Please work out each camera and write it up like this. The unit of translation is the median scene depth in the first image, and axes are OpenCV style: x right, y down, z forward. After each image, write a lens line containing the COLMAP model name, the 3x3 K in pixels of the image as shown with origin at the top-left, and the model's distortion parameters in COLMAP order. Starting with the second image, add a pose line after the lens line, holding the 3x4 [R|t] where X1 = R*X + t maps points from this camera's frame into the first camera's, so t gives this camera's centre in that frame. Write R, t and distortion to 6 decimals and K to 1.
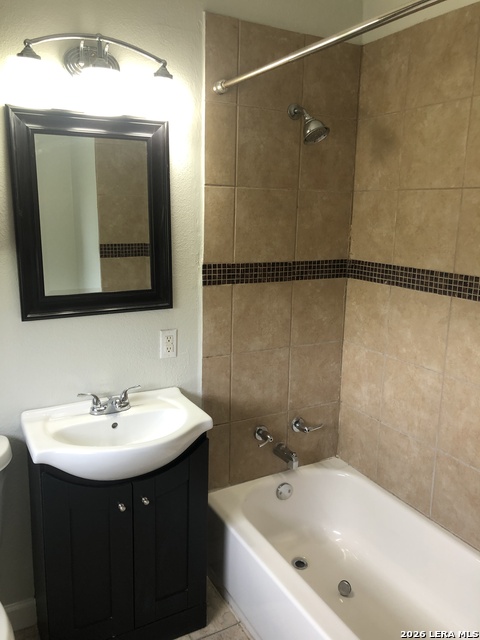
lens RADIAL K [[528.2, 0, 237.9], [0, 528.2, 318.9], [0, 0, 1]] dist [0.047806, -0.063233]
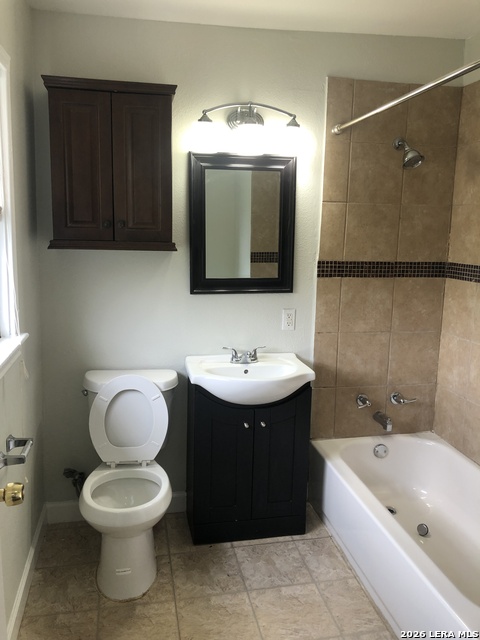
lens RADIAL K [[528.2, 0, 239.4], [0, 528.2, 319.9], [0, 0, 1]] dist [0.047806, -0.063233]
pose [[0.956402, 0.049847, -0.287767, 0.128540], [-0.060752, 0.997729, -0.029084, 0.090874], [0.285664, 0.045299, 0.957259, -0.308293]]
